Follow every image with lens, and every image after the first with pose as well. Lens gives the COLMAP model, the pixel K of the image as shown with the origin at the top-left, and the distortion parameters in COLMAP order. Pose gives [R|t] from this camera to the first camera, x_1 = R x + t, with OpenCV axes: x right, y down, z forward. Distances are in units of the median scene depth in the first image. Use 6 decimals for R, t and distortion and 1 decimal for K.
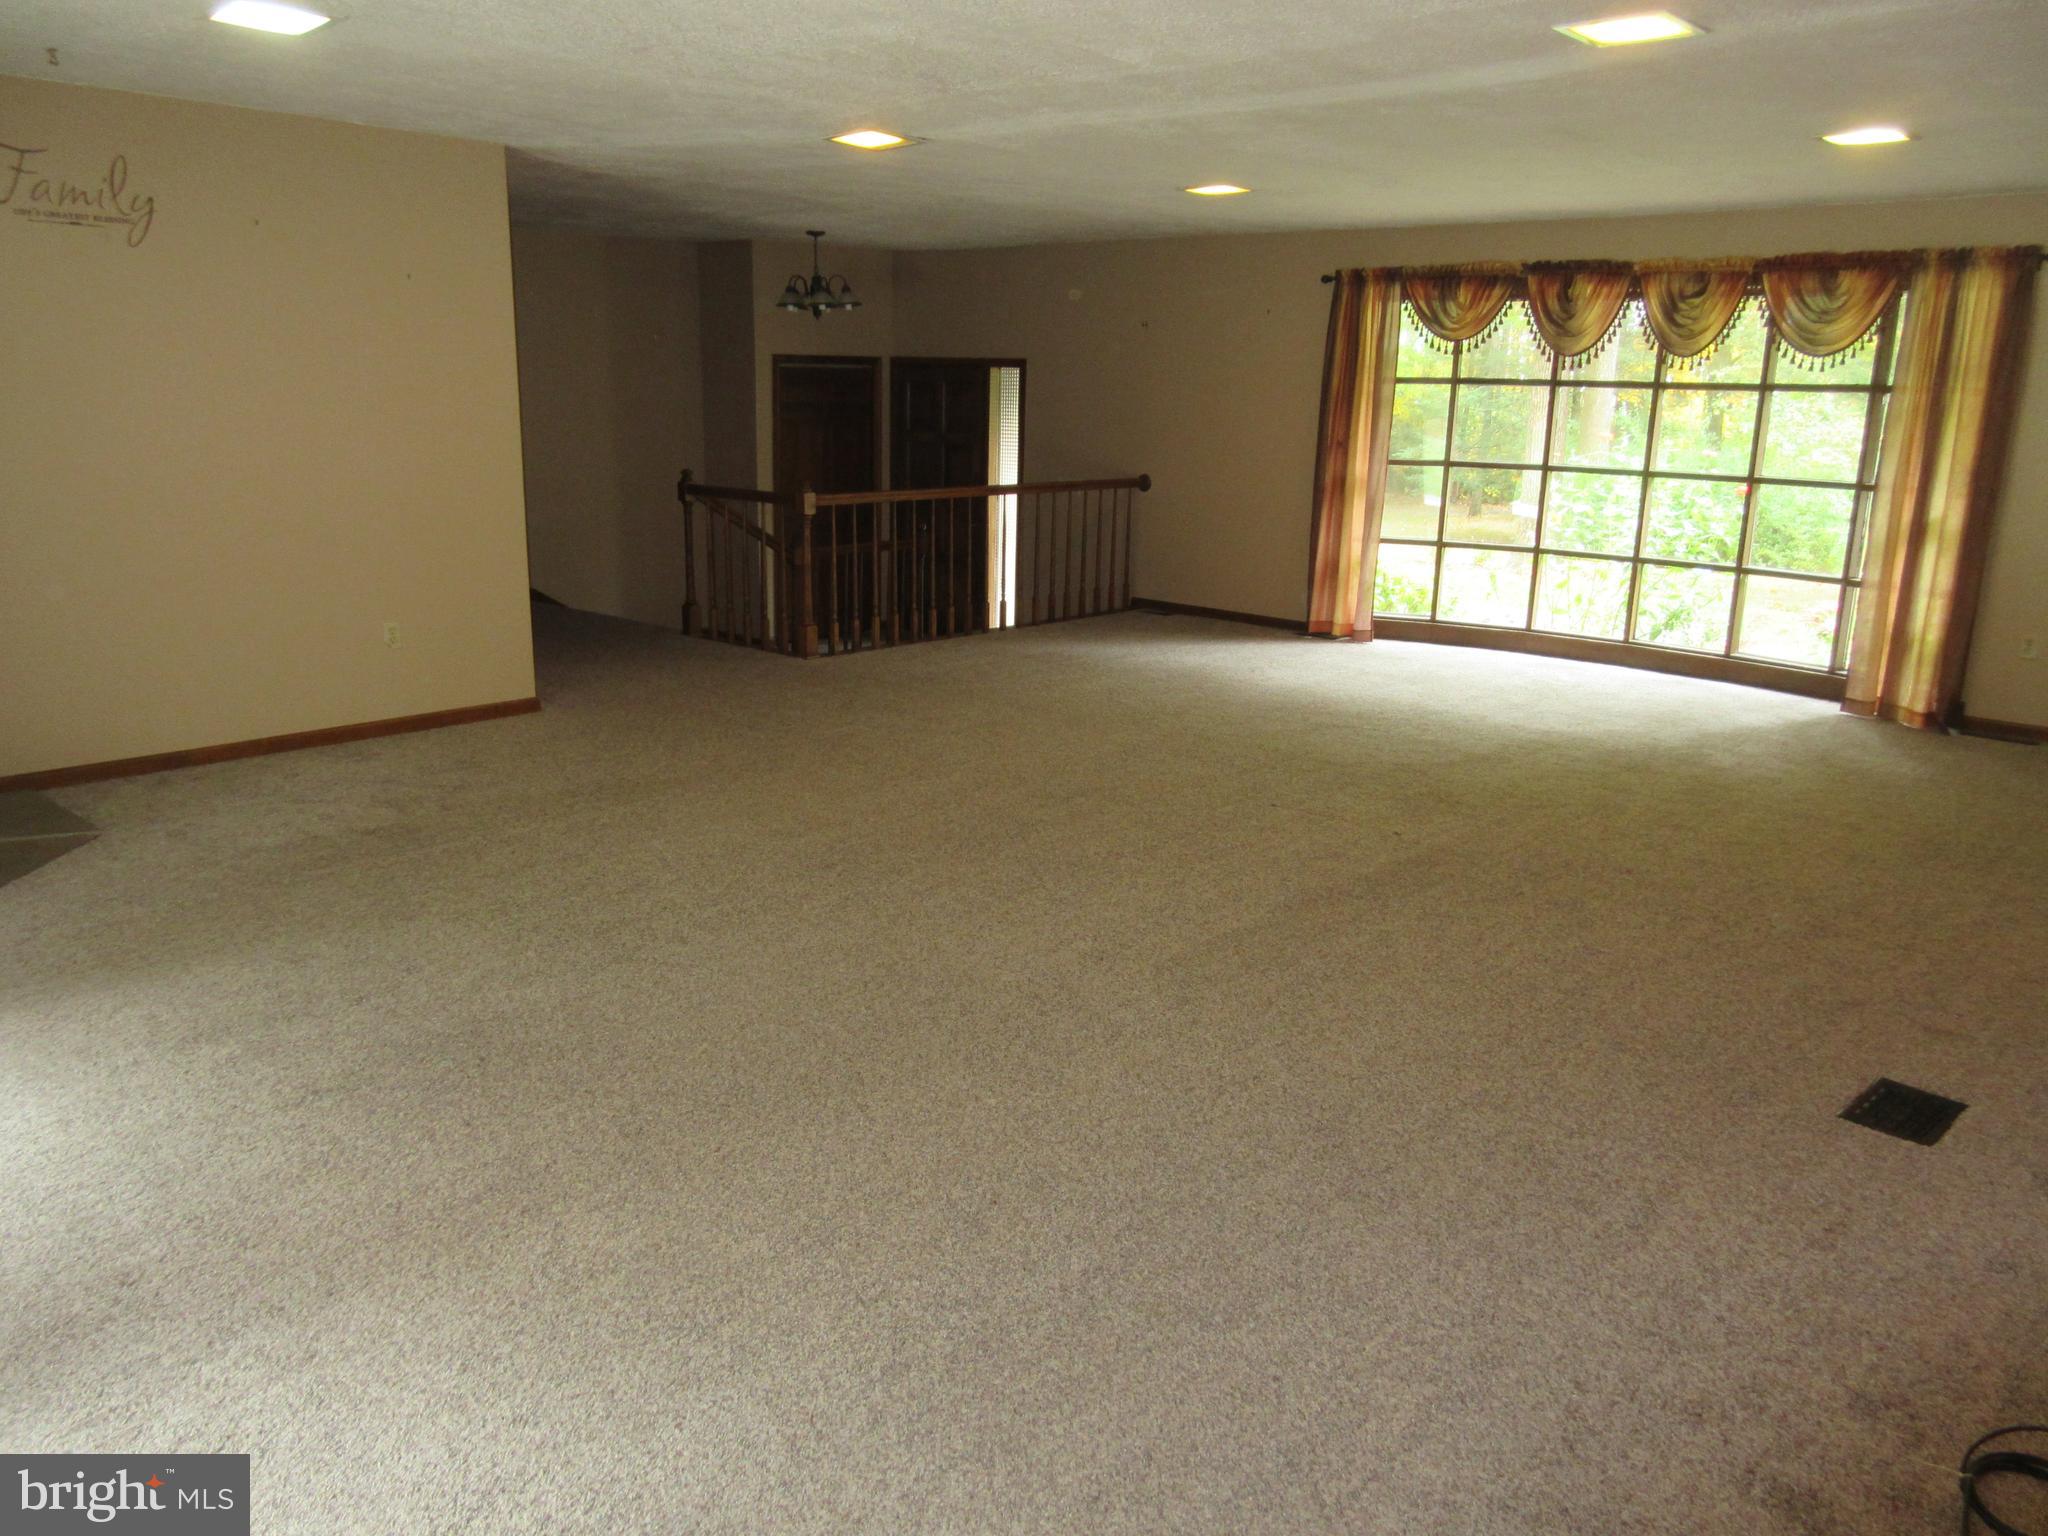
lens RADIAL K [[1530.2, 0, 1024.0], [0, 1530.2, 768.0], [0, 0, 1]] dist [0.005487, -0.000960]
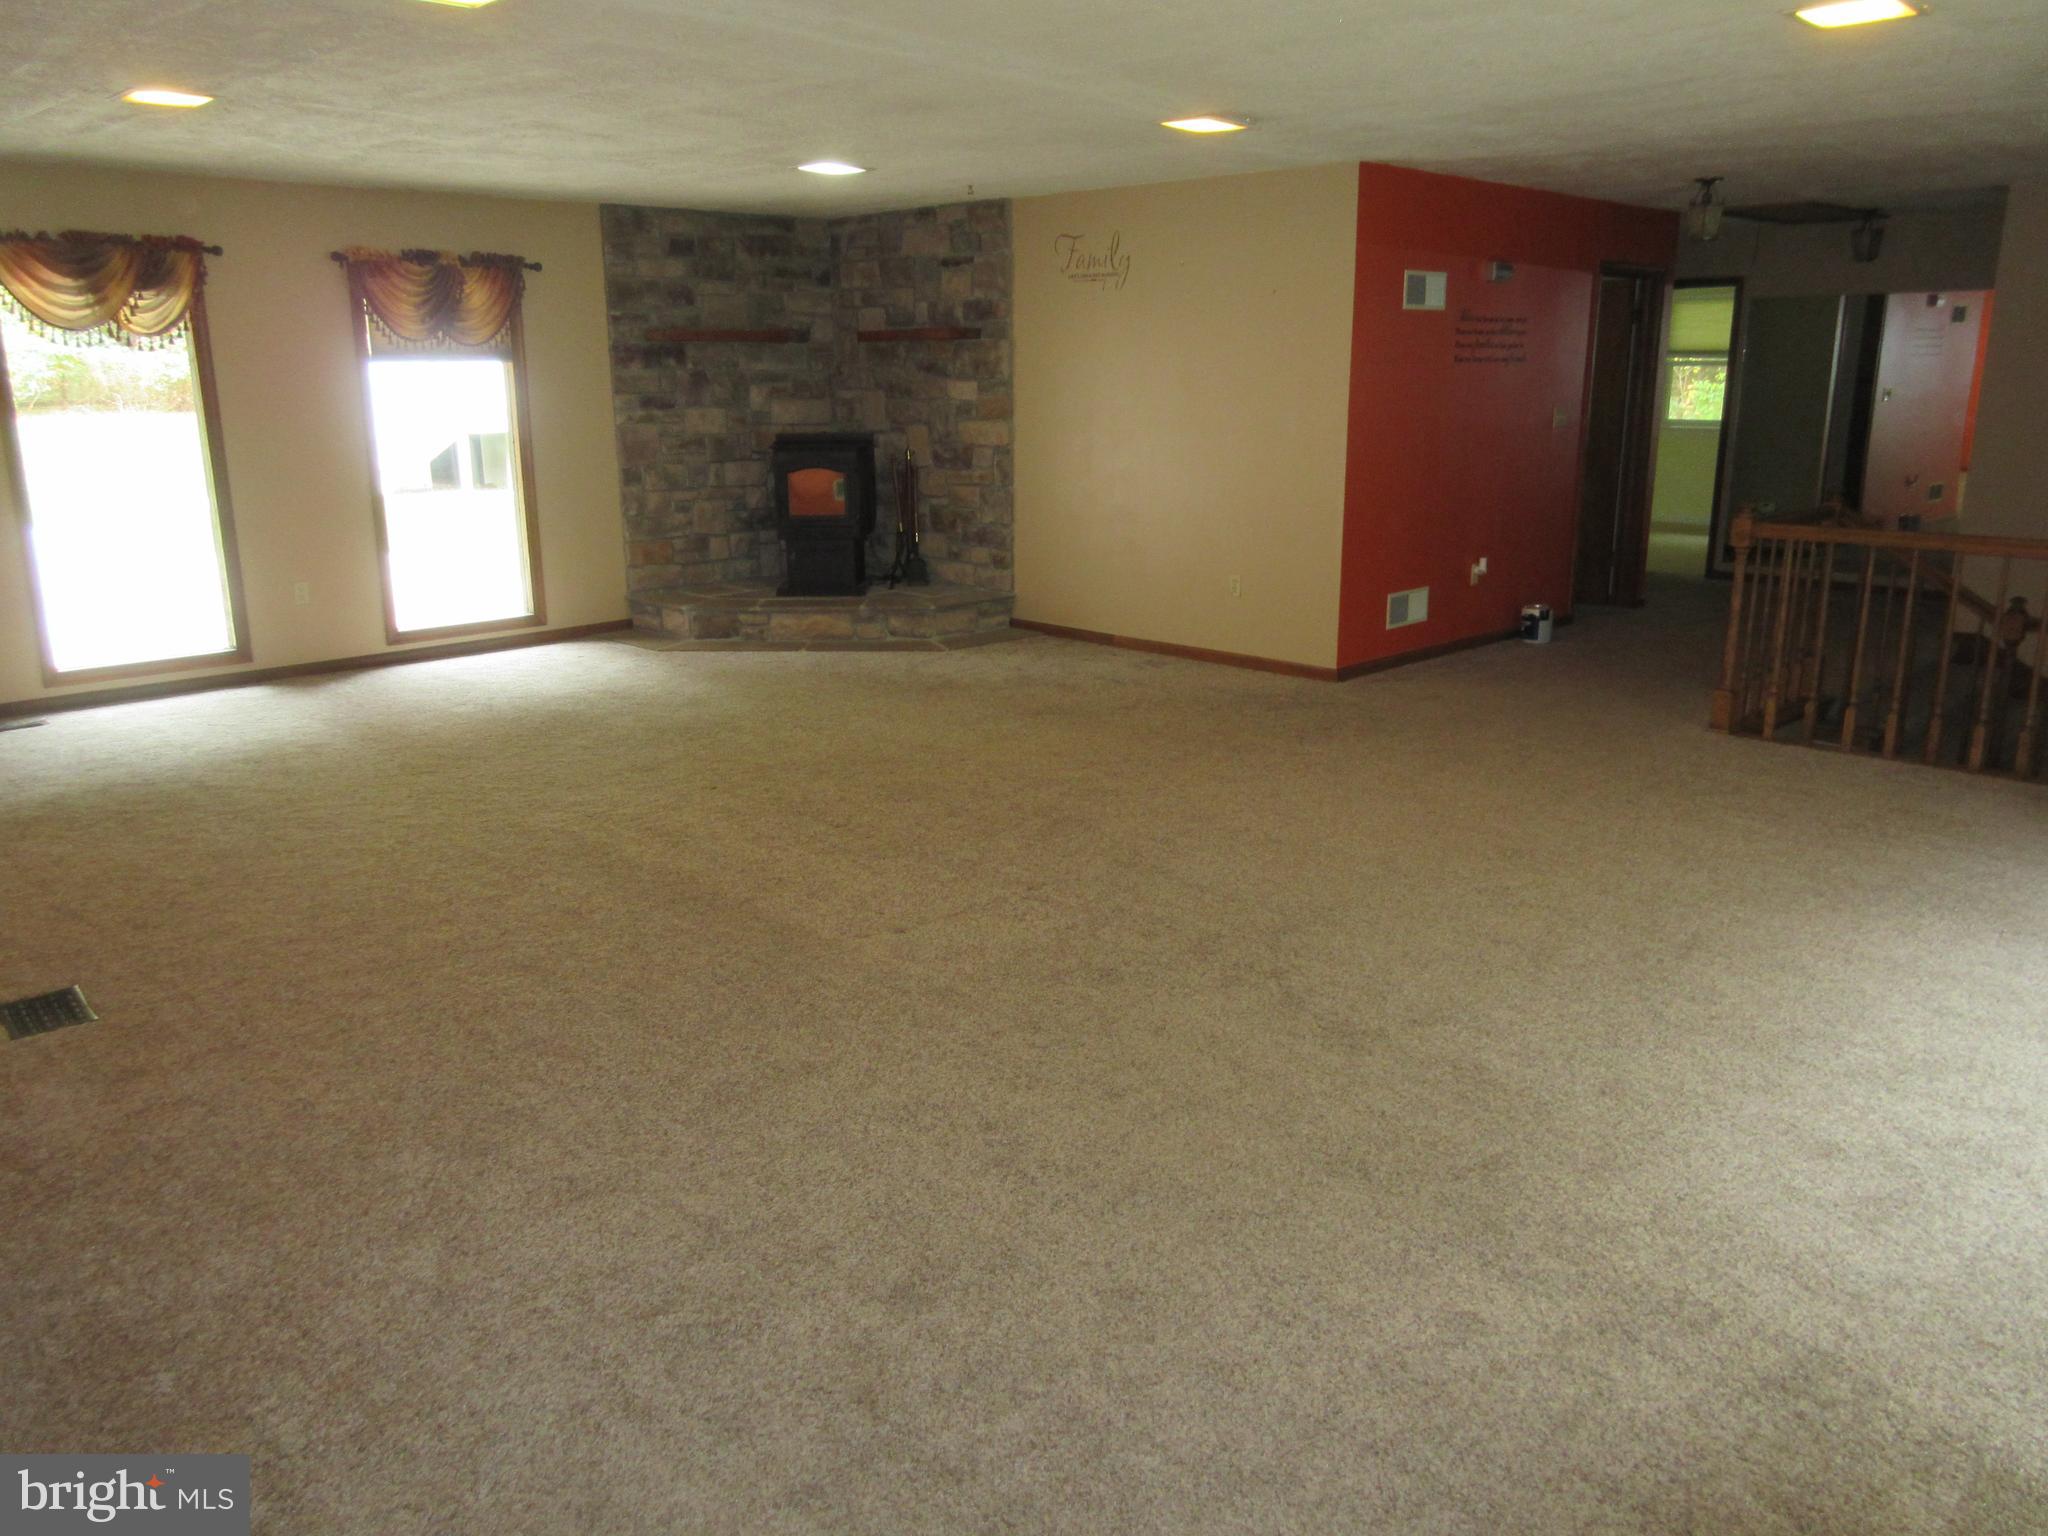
lens RADIAL K [[1530.2, 0, 1024.0], [0, 1530.2, 768.0], [0, 0, 1]] dist [0.005487, -0.000960]
pose [[-0.055335, 0.236140, -0.970142, 0.987424], [-0.240842, 0.939784, 0.242488, -0.245253], [0.968986, 0.247069, 0.004869, 1.027750]]
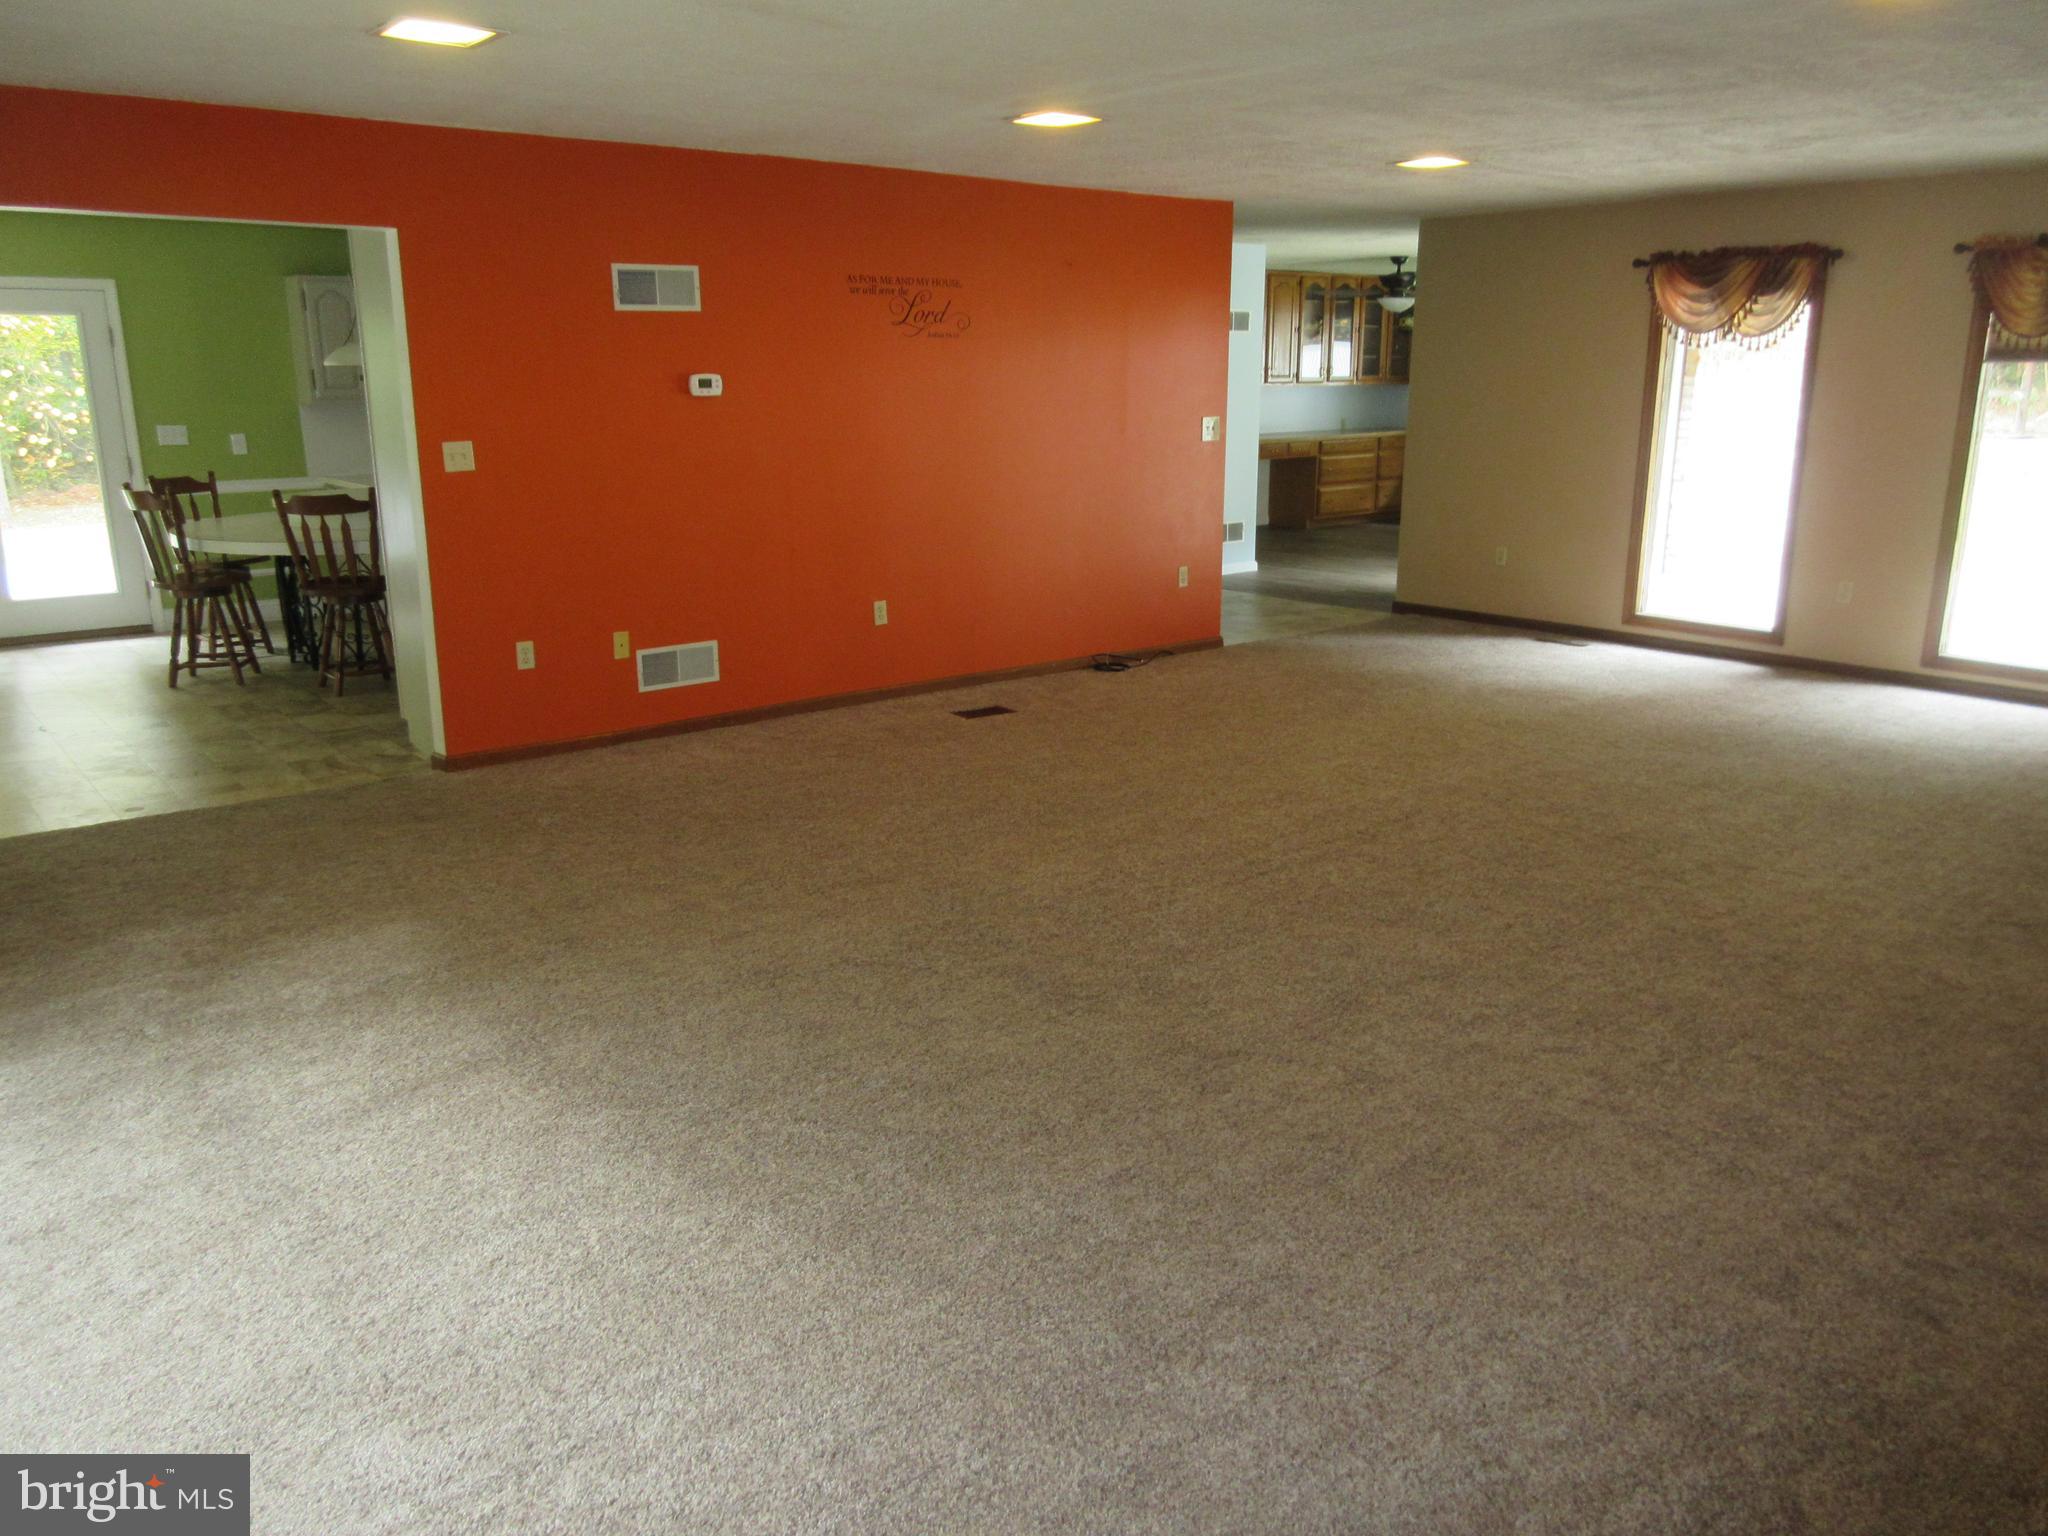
lens RADIAL K [[1530.2, 0, 1024.0], [0, 1530.2, 768.0], [0, 0, 1]] dist [0.005487, -0.000960]
pose [[-0.994054, -0.055749, 0.093534, 0.576885], [-0.003198, 0.873573, 0.486683, -0.348889], [-0.108840, 0.483490, -0.868557, 1.411088]]
